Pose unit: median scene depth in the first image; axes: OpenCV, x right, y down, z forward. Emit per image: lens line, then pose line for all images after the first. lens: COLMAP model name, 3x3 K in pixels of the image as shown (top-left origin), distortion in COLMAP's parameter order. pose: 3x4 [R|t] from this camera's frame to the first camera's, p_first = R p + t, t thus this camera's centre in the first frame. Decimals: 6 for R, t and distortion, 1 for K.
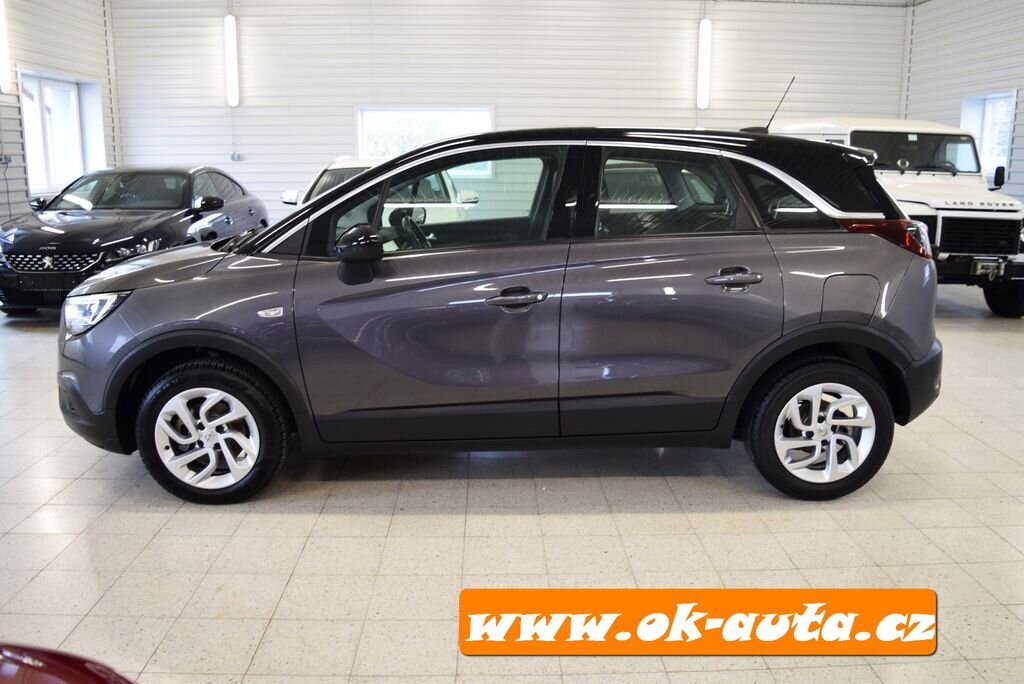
lens RADIAL K [[847.7, 0, 512.0], [0, 847.7, 342.0], [0, 0, 1]] dist [-0.079124, 0.002561]
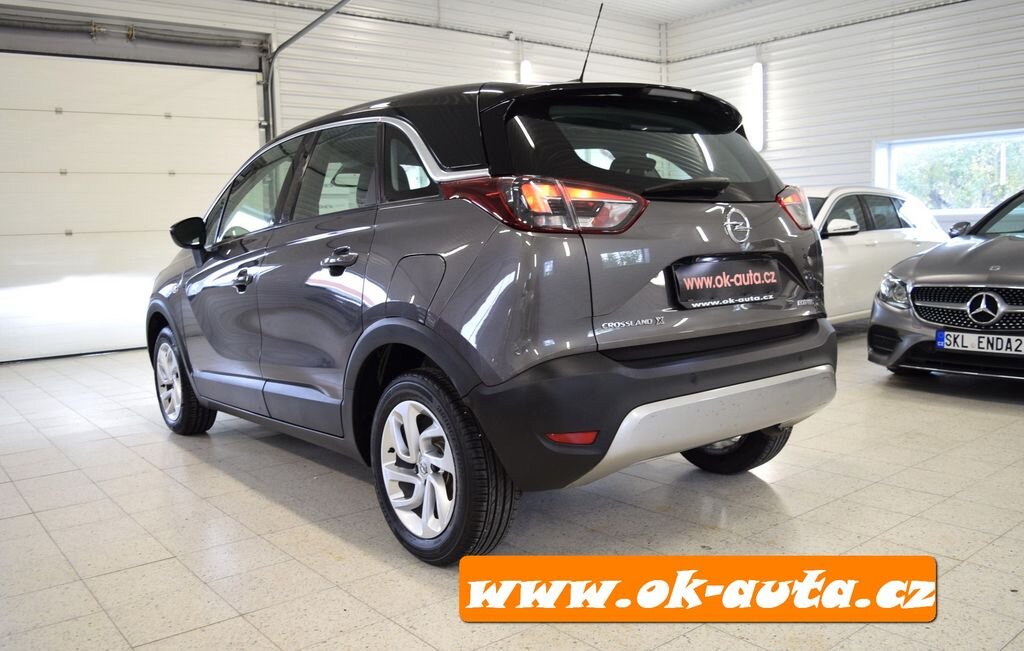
lens RADIAL K [[840.0, 0, 511.7], [0, 840.0, 357.5], [0, 0, 1]] dist [-0.083173, 0.003932]
pose [[0.606799, 0.087631, -0.790010, 0.675663], [-0.135293, 0.990788, 0.005985, -0.003508], [0.783257, 0.103252, 0.613065, 0.402125]]
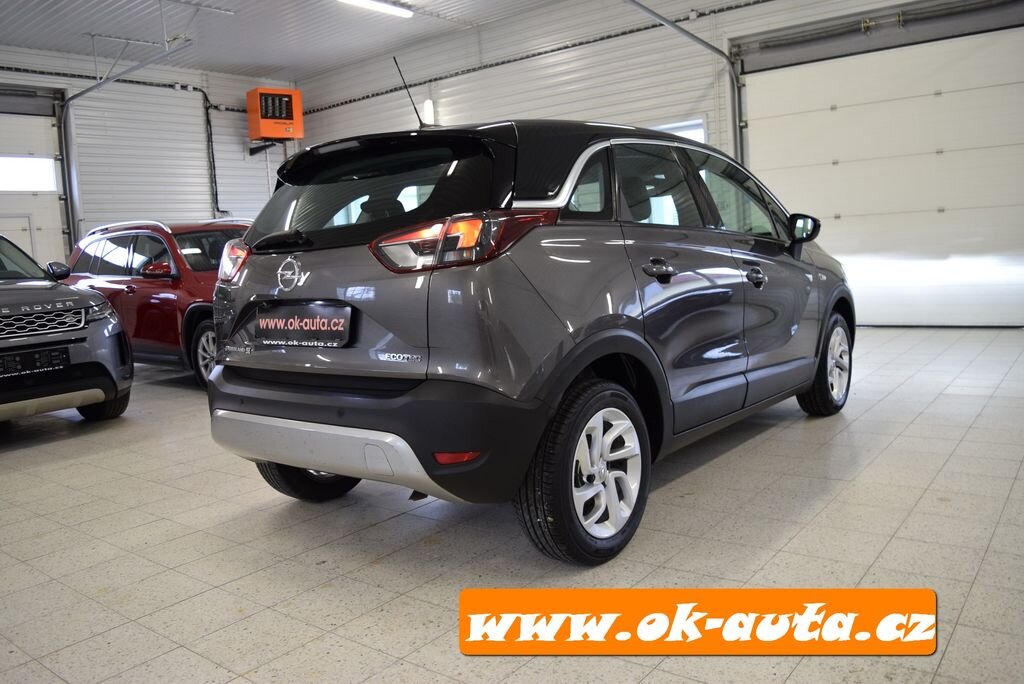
lens RADIAL K [[802.7, 0, 514.4], [0, 802.7, 342.2], [0, 0, 1]] dist [-0.085326, 0.009703]
pose [[-0.637385, 0.120926, -0.760998, 0.661212], [-0.104003, 0.965070, 0.240463, -0.189316], [0.763494, 0.232413, -0.602545, 1.218122]]
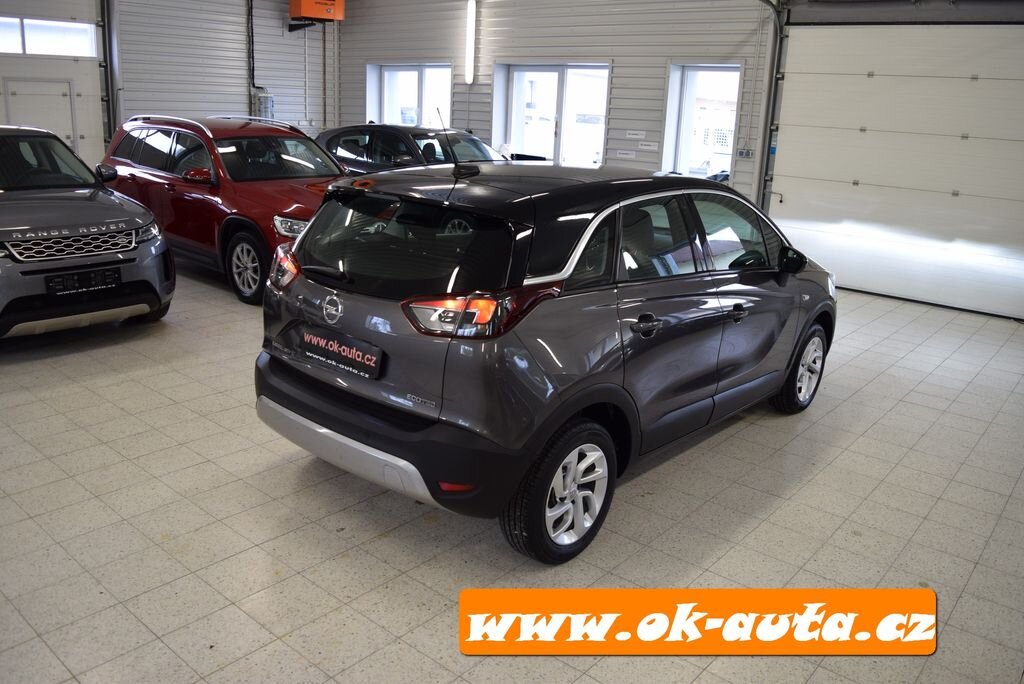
lens RADIAL K [[806.9, 0, 514.8], [0, 806.9, 340.6], [0, 0, 1]] dist [-0.087361, 0.012178]
pose [[-0.667120, 0.171890, -0.724848, 0.716314], [-0.204176, 0.893566, 0.399814, -0.344527], [0.716424, 0.414721, -0.561020, 1.245431]]
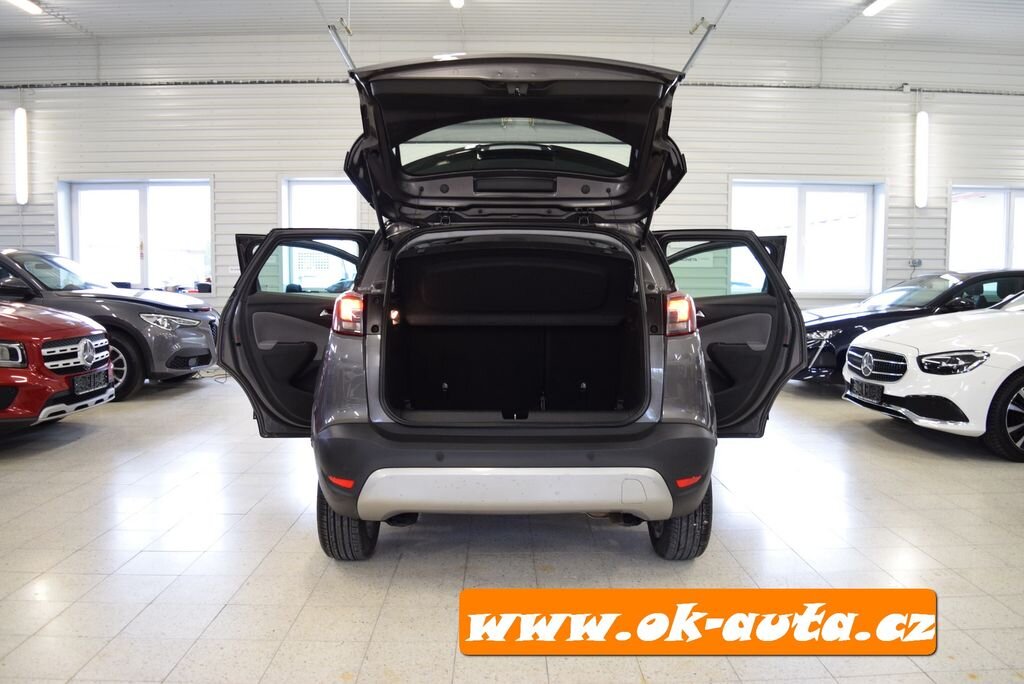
lens RADIAL K [[805.4, 0, 516.4], [0, 805.4, 339.7], [0, 0, 1]] dist [-0.087380, 0.012077]
pose [[-0.011102, 0.074629, -0.997150, 0.920471], [-0.213949, 0.973940, 0.075274, -0.134362], [0.976782, 0.214175, 0.005154, 0.794445]]
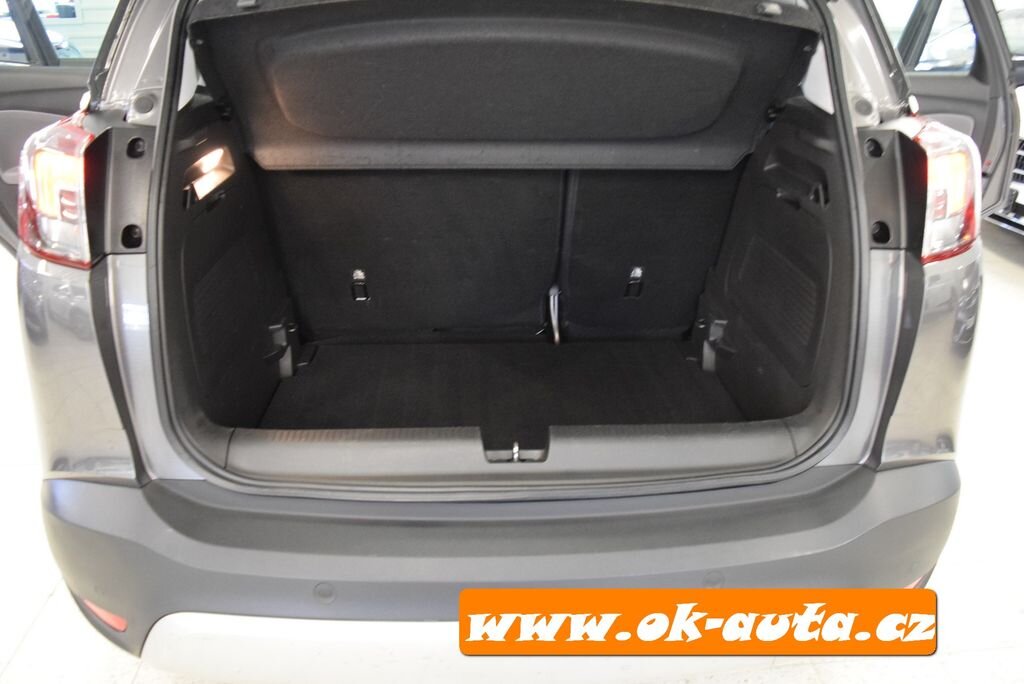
lens RADIAL K [[806.9, 0, 514.8], [0, 806.9, 340.6], [0, 0, 1]] dist [-0.087361, 0.012178]
pose [[0.033410, 0.412728, -0.910241, 0.538383], [-0.226814, 0.890118, 0.395278, -0.157036], [0.973365, 0.193249, 0.123351, 0.772963]]
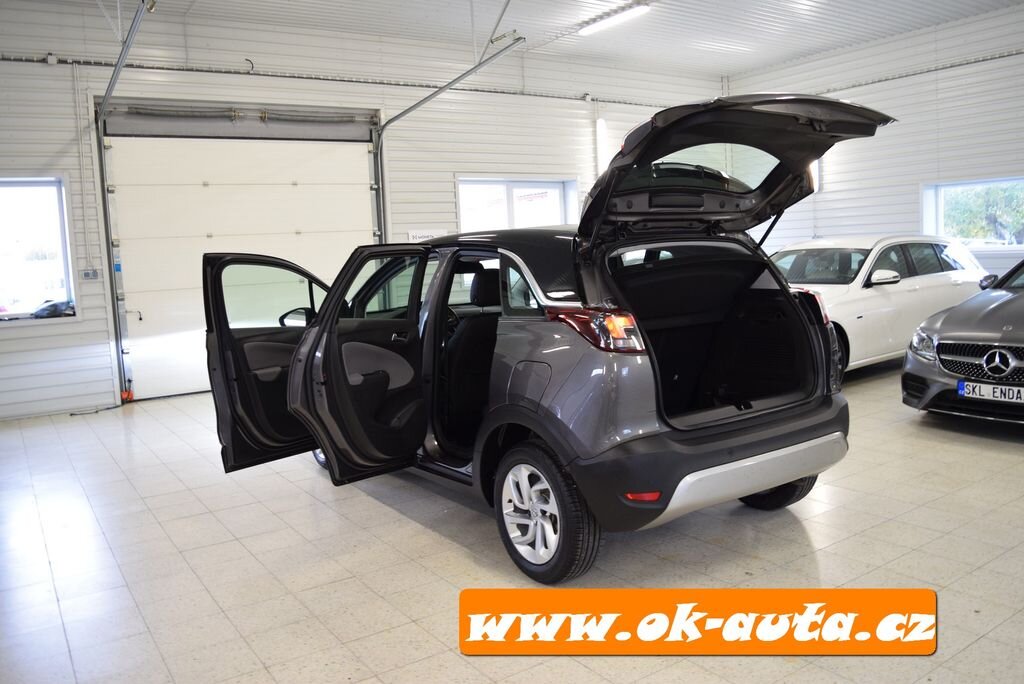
lens RADIAL K [[806.9, 0, 514.8], [0, 806.9, 340.6], [0, 0, 1]] dist [-0.087361, 0.012178]
pose [[0.534377, 0.057983, -0.843255, 0.790946], [-0.126860, 0.991846, -0.012192, -0.058720], [0.835672, 0.113490, 0.537375, 0.288601]]
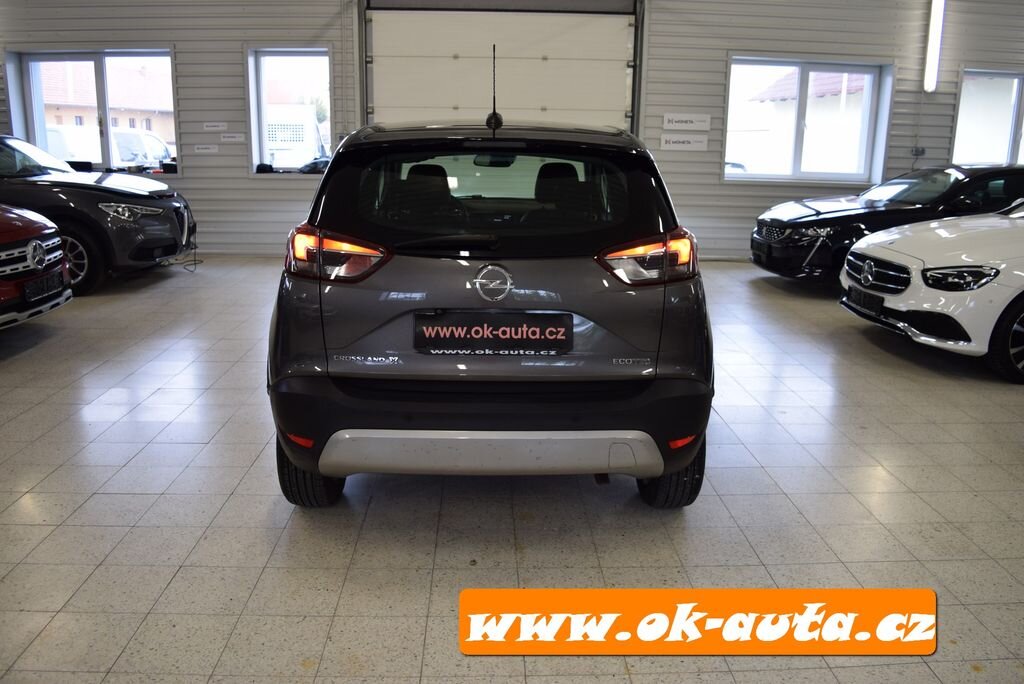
lens RADIAL K [[802.7, 0, 514.4], [0, 802.7, 342.2], [0, 0, 1]] dist [-0.085326, 0.009703]
pose [[0.004510, 0.243521, -0.969885, 0.845488], [-0.226636, 0.944906, 0.236195, -0.178861], [0.973969, 0.218745, 0.059452, 0.787532]]
